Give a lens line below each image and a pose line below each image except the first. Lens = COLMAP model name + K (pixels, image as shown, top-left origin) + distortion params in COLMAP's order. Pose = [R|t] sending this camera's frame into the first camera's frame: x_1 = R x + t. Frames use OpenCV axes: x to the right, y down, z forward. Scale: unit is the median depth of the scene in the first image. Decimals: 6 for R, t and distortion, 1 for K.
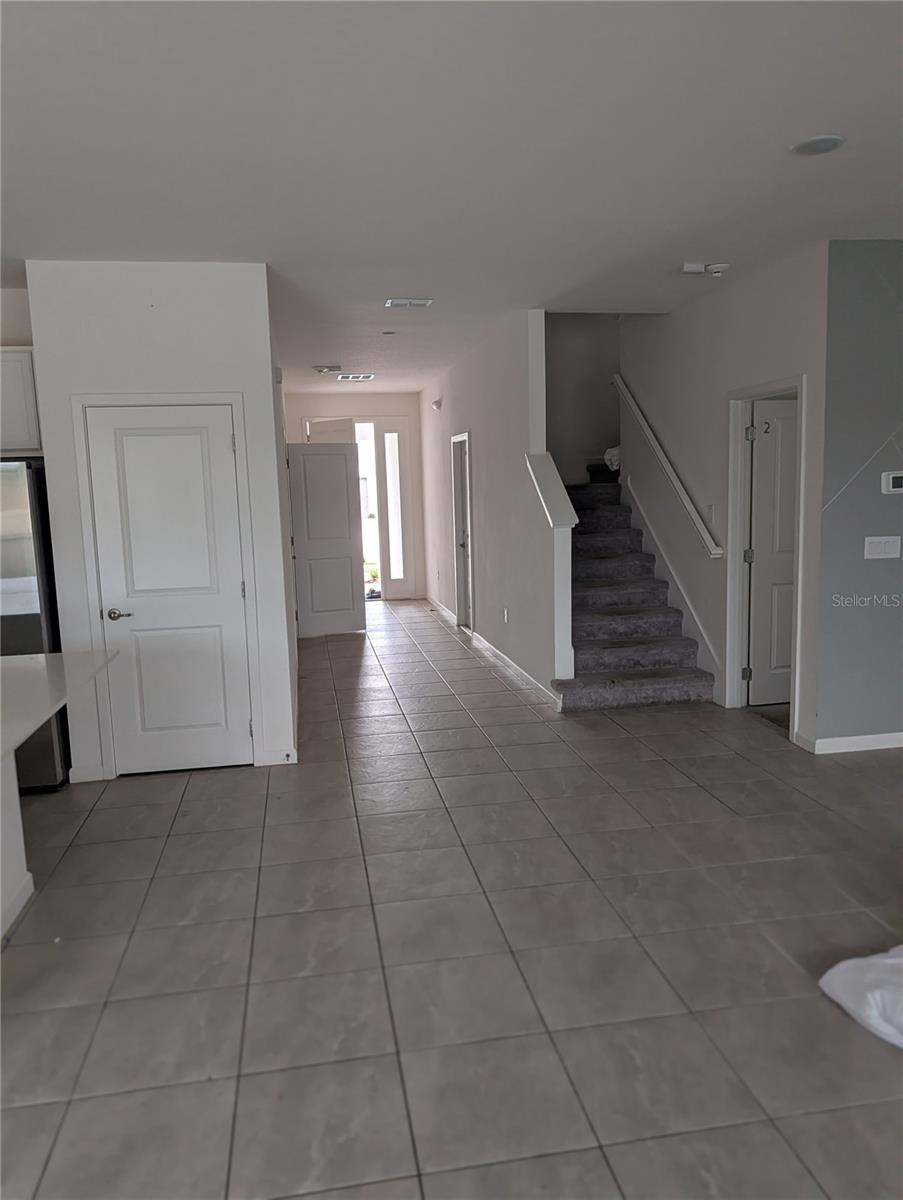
lens RADIAL K [[879.6, 0, 453.2], [0, 879.6, 601.1], [0, 0, 1]] dist [0.005033, -0.000114]
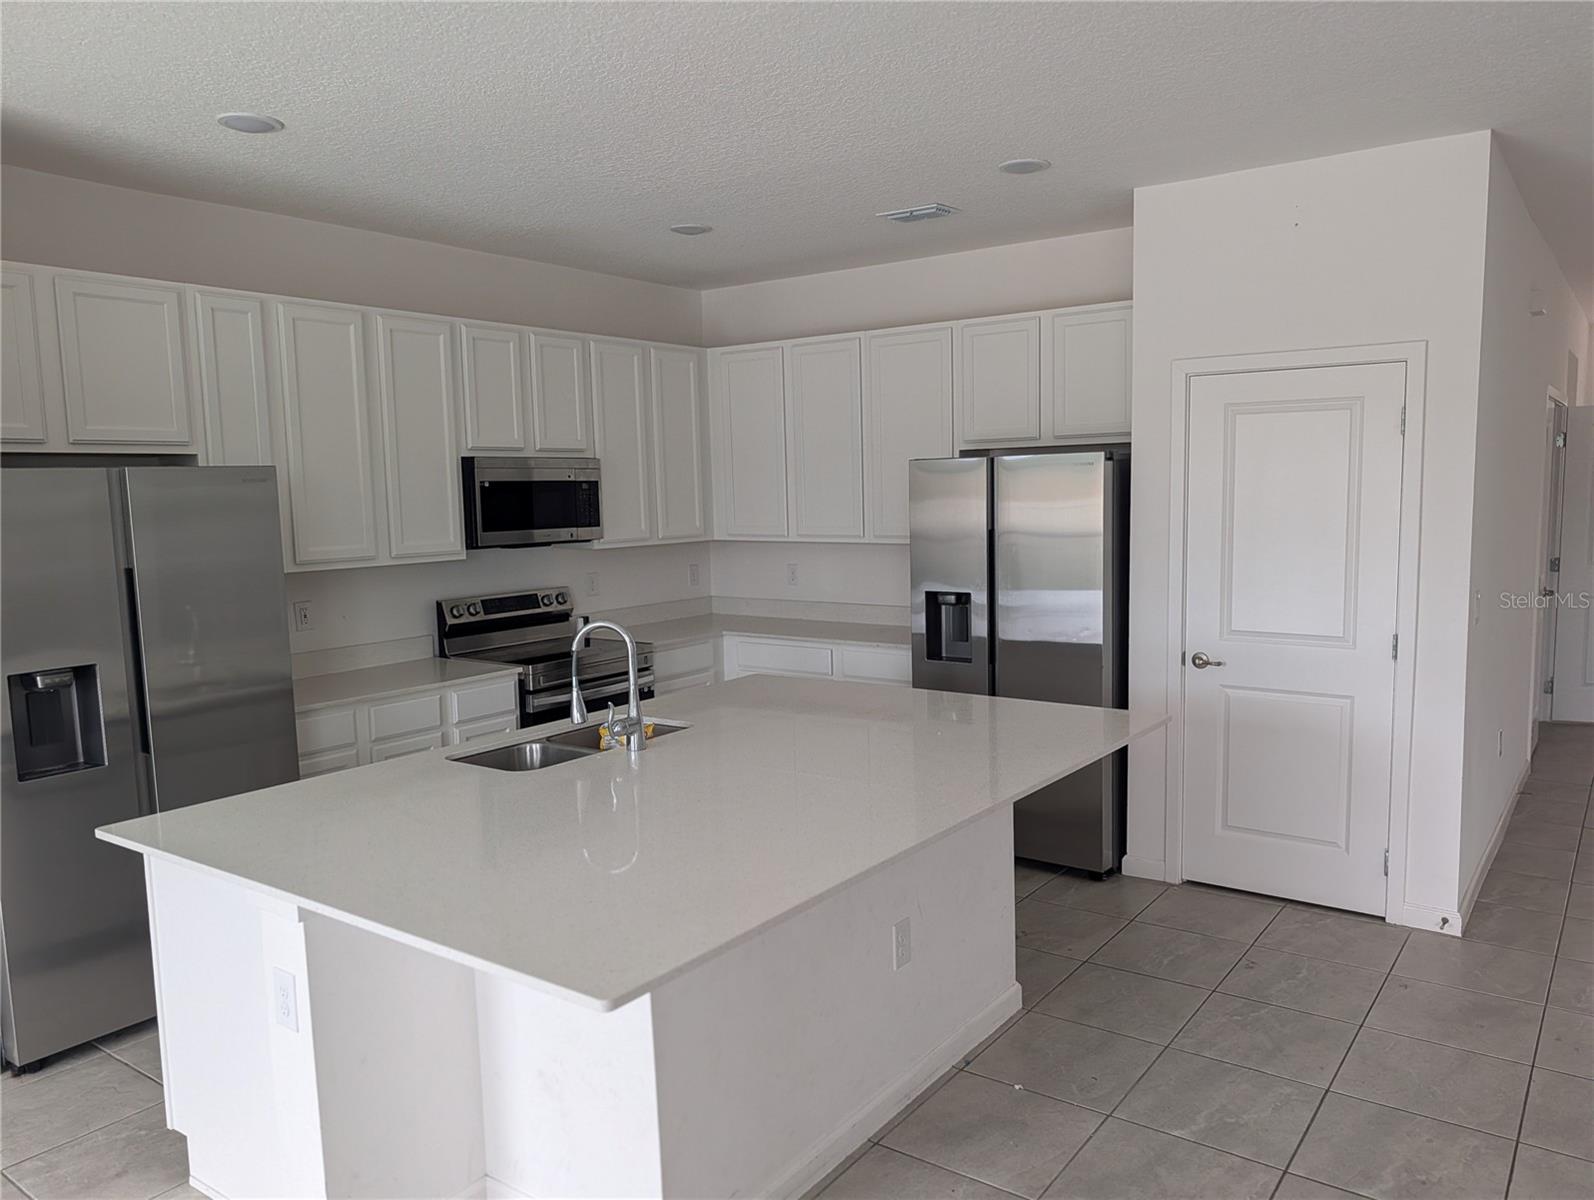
lens RADIAL K [[1162.3, 0, 807.8], [0, 1162.3, 606.9], [0, 0, 1]] dist [0.022110, -0.020271]
pose [[0.695178, 0.094237, -0.712634, 0.070021], [-0.097846, 0.994548, 0.036068, -0.031844], [0.712148, 0.044654, 0.700608, 0.096875]]
